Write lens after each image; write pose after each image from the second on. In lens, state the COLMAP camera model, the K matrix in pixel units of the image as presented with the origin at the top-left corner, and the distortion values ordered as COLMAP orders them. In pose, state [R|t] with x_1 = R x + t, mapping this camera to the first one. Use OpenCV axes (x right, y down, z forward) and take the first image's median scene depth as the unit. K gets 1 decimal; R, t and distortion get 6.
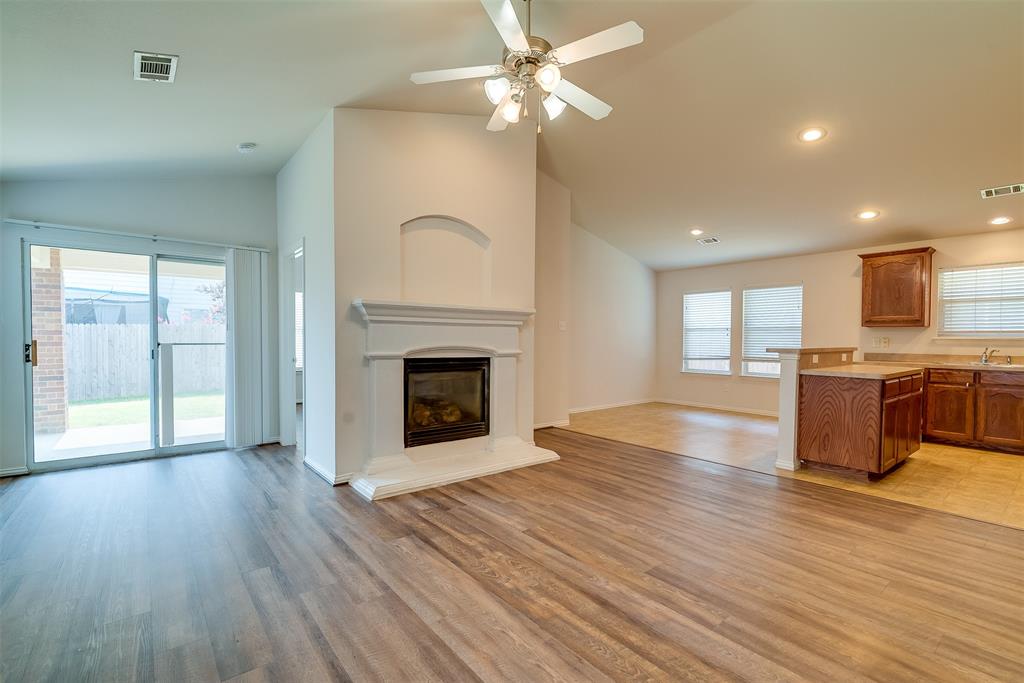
lens RADIAL K [[458.4, 0, 515.4], [0, 458.4, 348.8], [0, 0, 1]] dist [-0.001647, 0.000443]
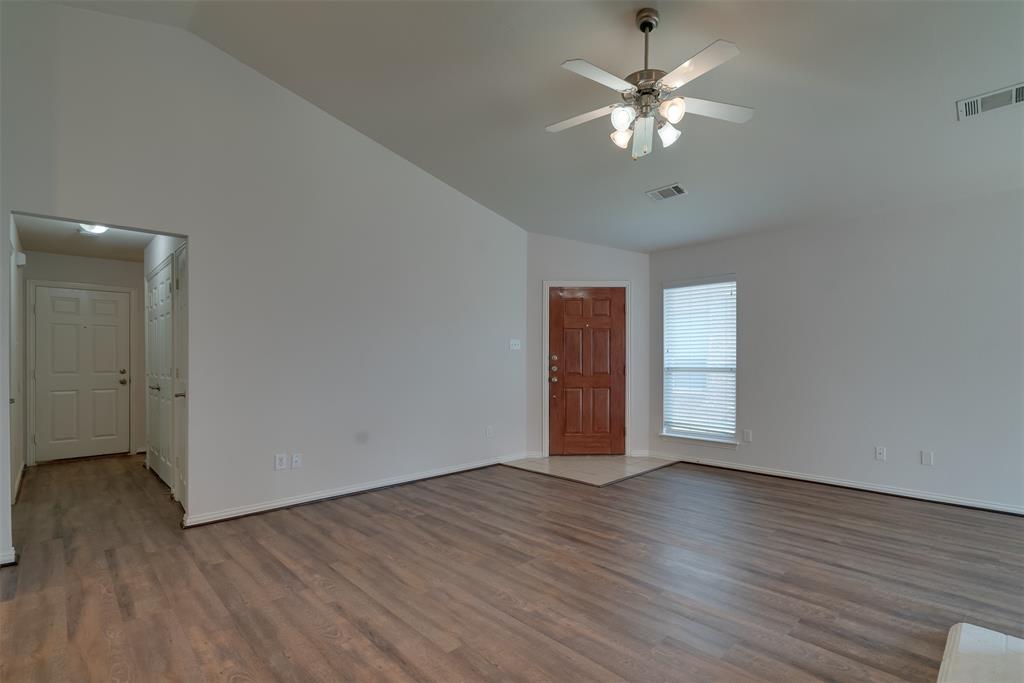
lens RADIAL K [[491.3, 0, 550.2], [0, 491.3, 361.1], [0, 0, 1]] dist [-0.001117, 0.000019]
pose [[-0.993808, -0.000492, -0.111110, 0.195898], [-0.003574, 0.999614, 0.027540, -0.024368], [0.111054, 0.027767, -0.993426, 1.132471]]
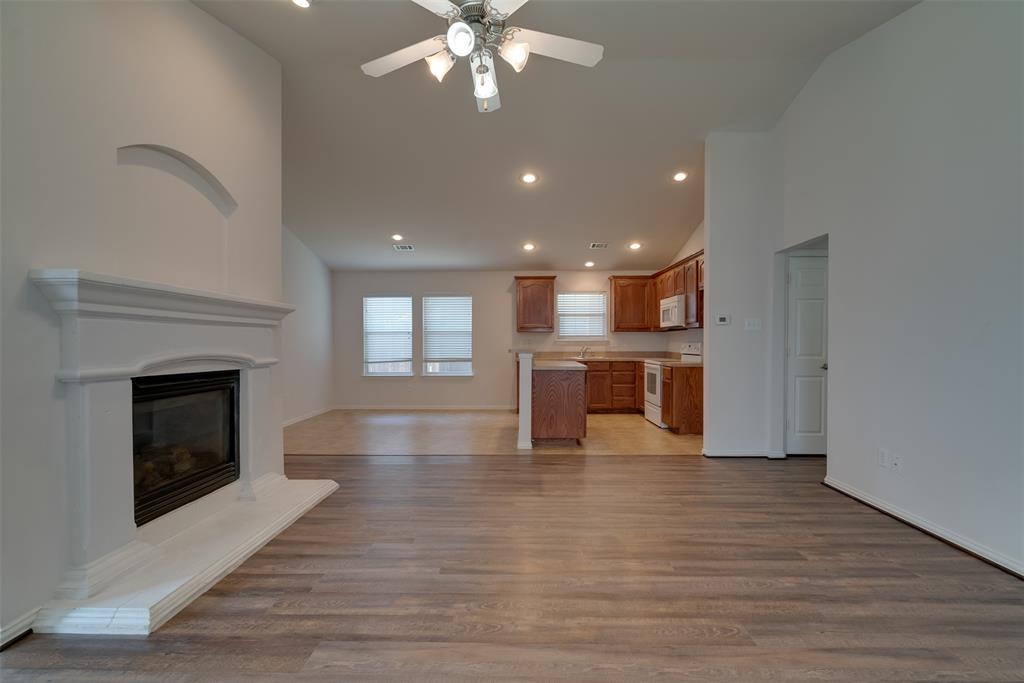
lens RADIAL K [[458.4, 0, 515.4], [0, 458.4, 348.8], [0, 0, 1]] dist [-0.001647, 0.000443]
pose [[0.650442, -0.018036, 0.759342, -0.320098], [0.024036, 0.999706, 0.003156, -0.005784], [-0.759175, 0.016199, 0.650685, 0.211434]]
